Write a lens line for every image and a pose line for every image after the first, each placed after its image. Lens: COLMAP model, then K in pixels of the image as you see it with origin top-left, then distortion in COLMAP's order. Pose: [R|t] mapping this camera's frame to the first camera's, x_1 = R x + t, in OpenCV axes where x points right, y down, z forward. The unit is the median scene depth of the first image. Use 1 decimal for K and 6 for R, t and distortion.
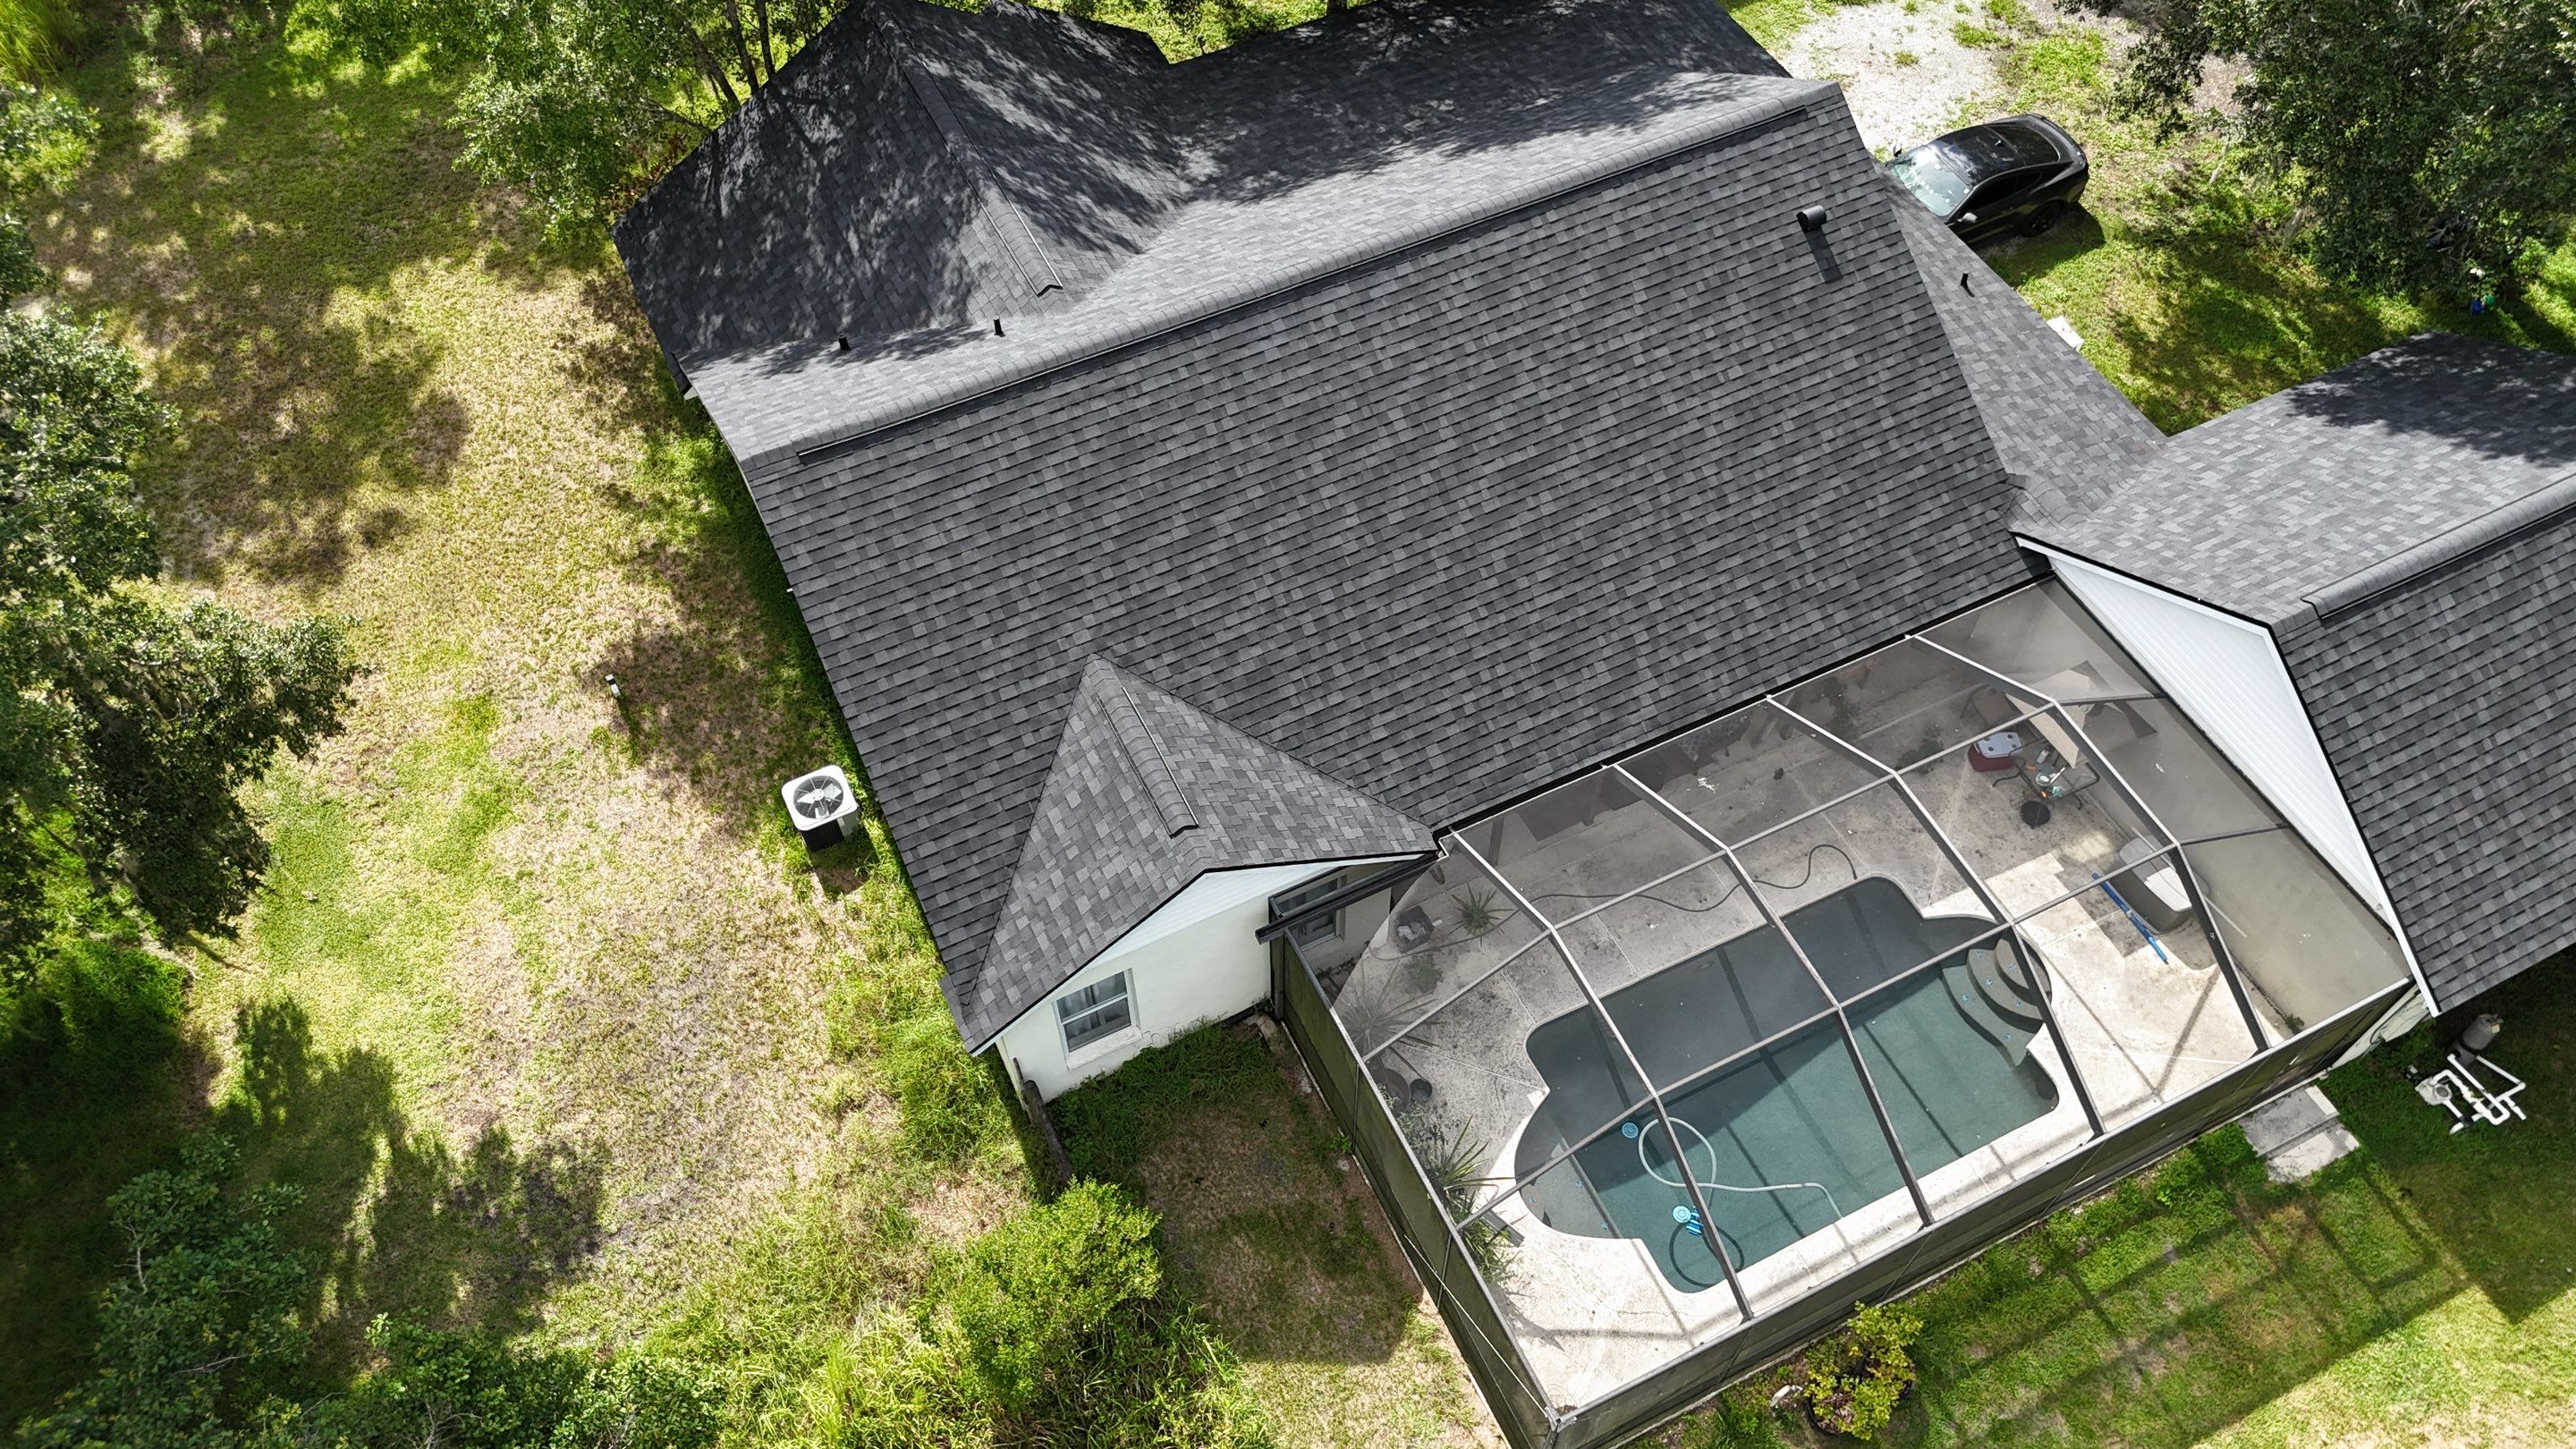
lens RADIAL K [[1875.4, 0, 1273.3], [0, 1875.4, 722.9], [0, 0, 1]] dist [0.042992, -0.044931]
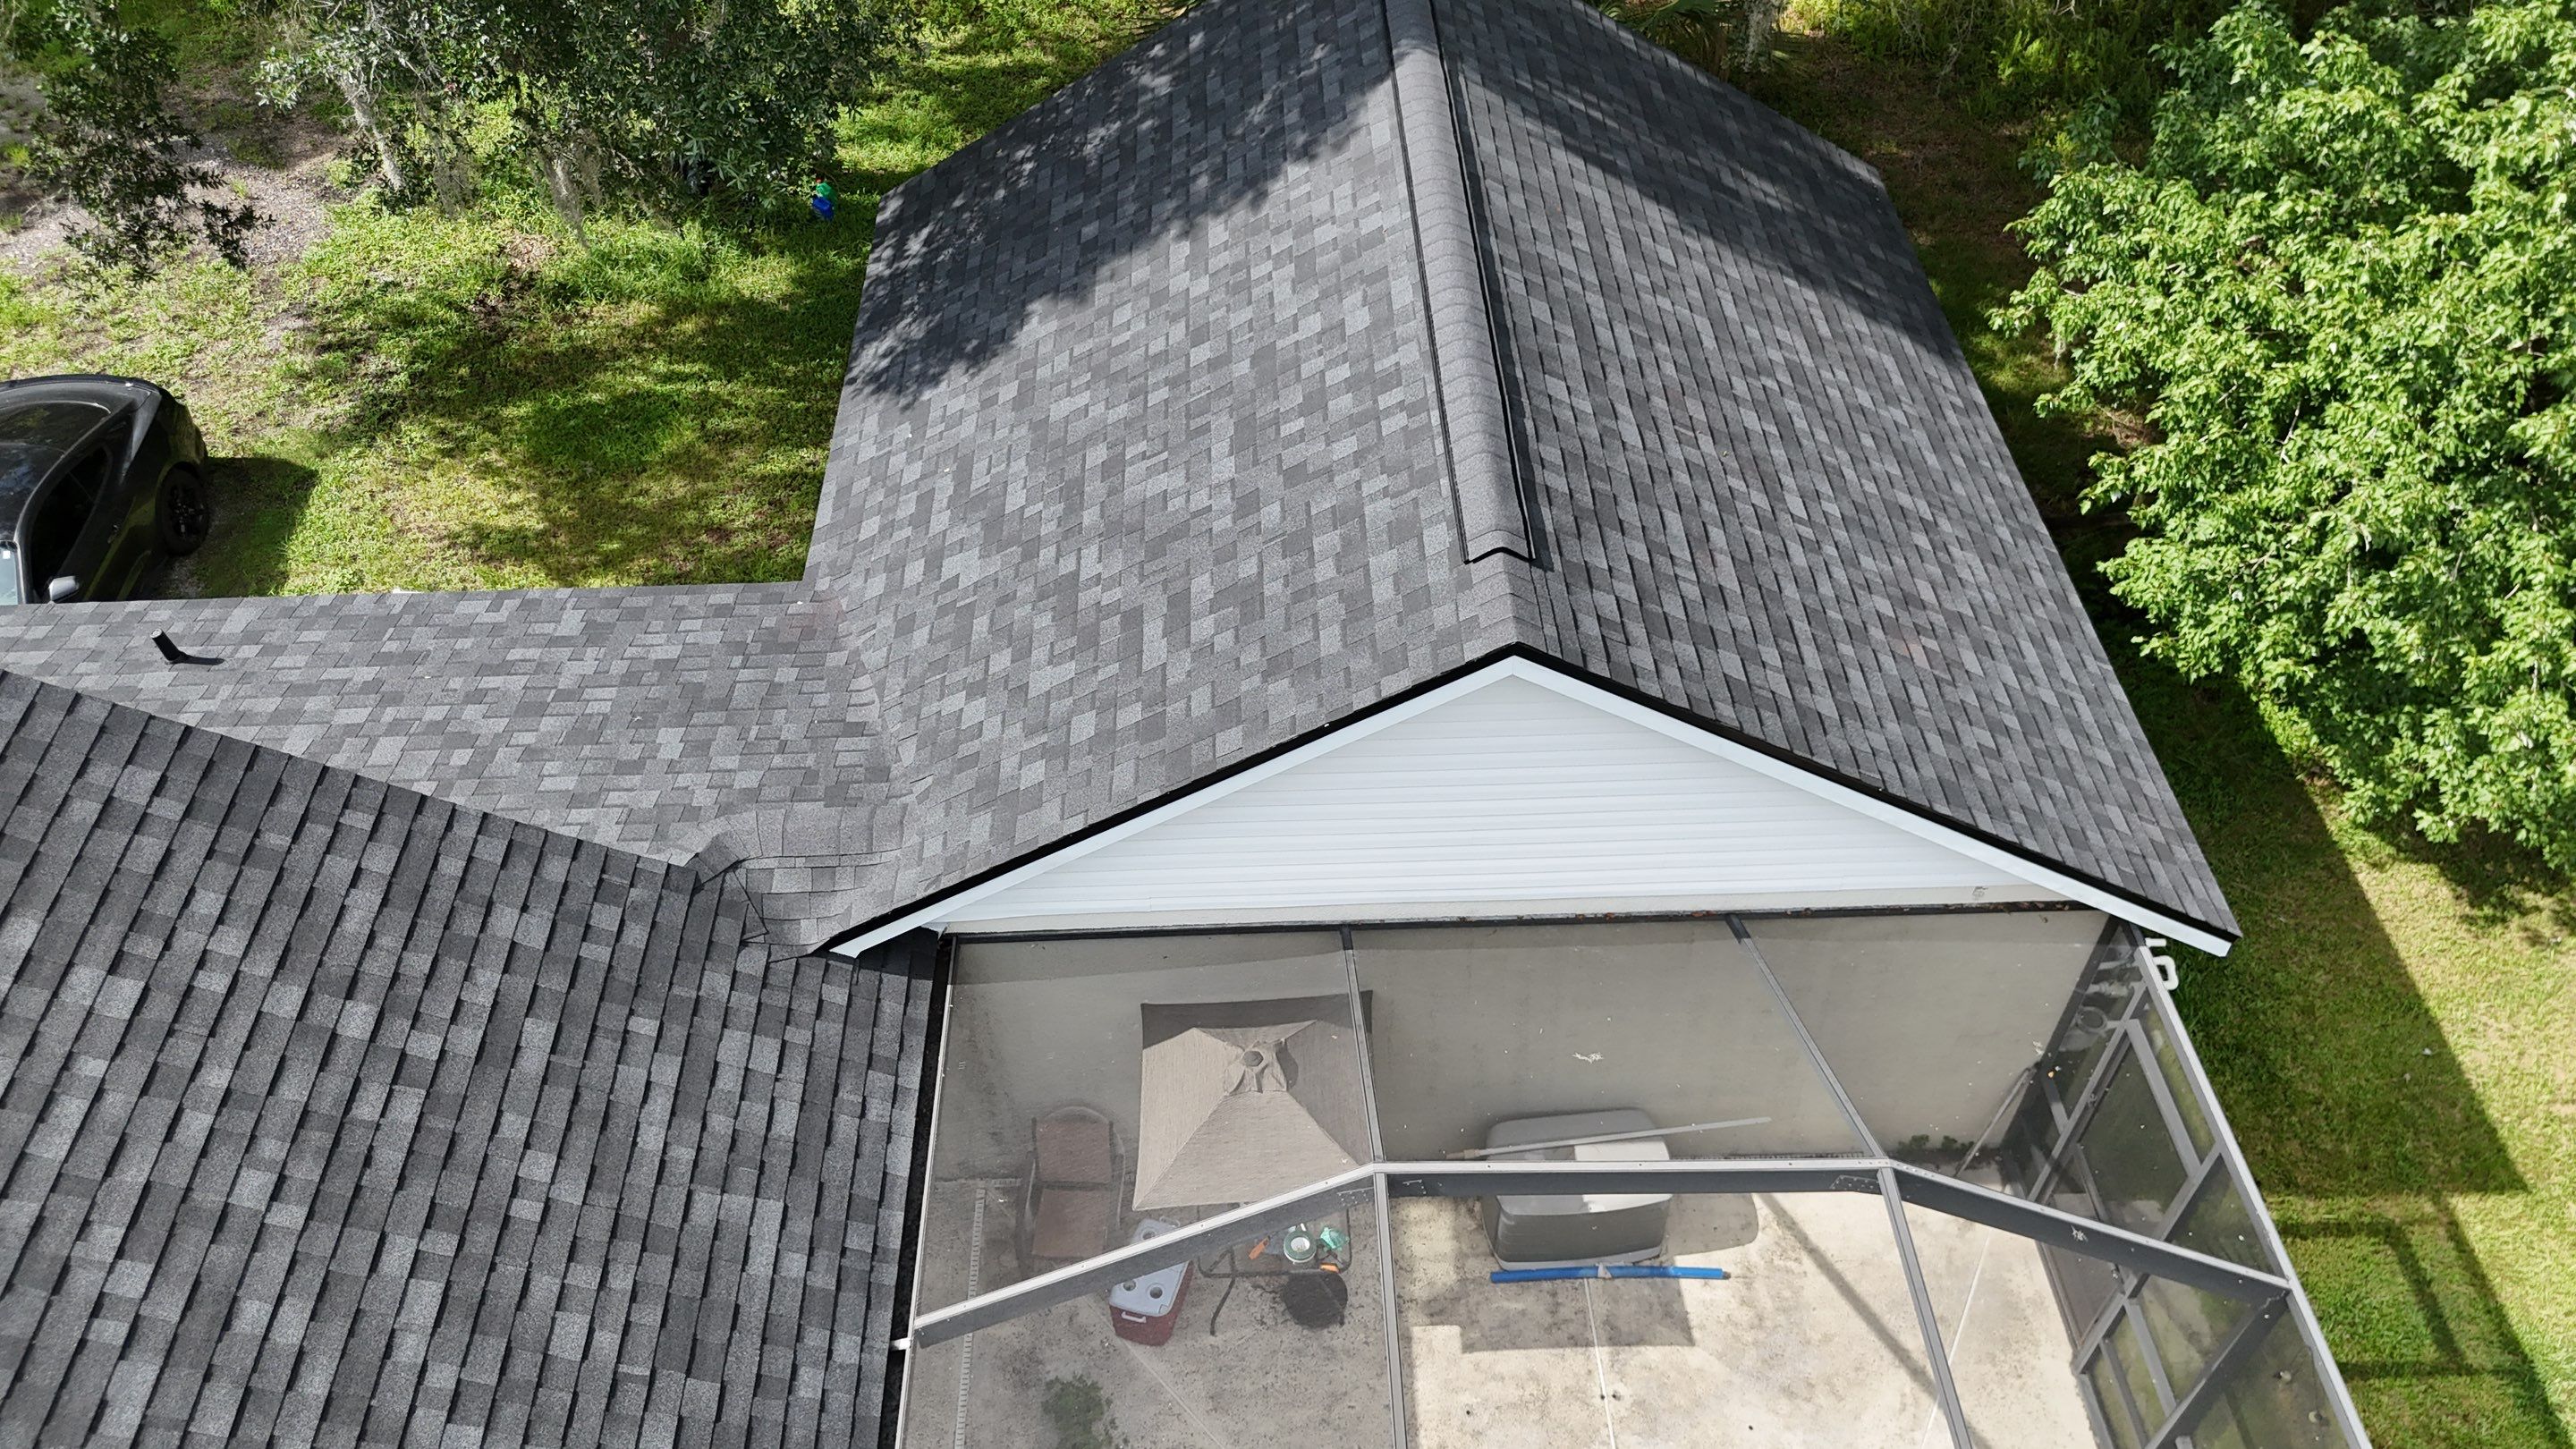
lens RADIAL K [[1875.4, 0, 1273.3], [0, 1875.4, 722.9], [0, 0, 1]] dist [0.042992, -0.044931]
pose [[0.403587, -0.649420, 0.644493, 0.190700], [0.751728, 0.636907, 0.171037, -0.116383], [-0.521557, 0.415455, 0.745235, 0.585160]]
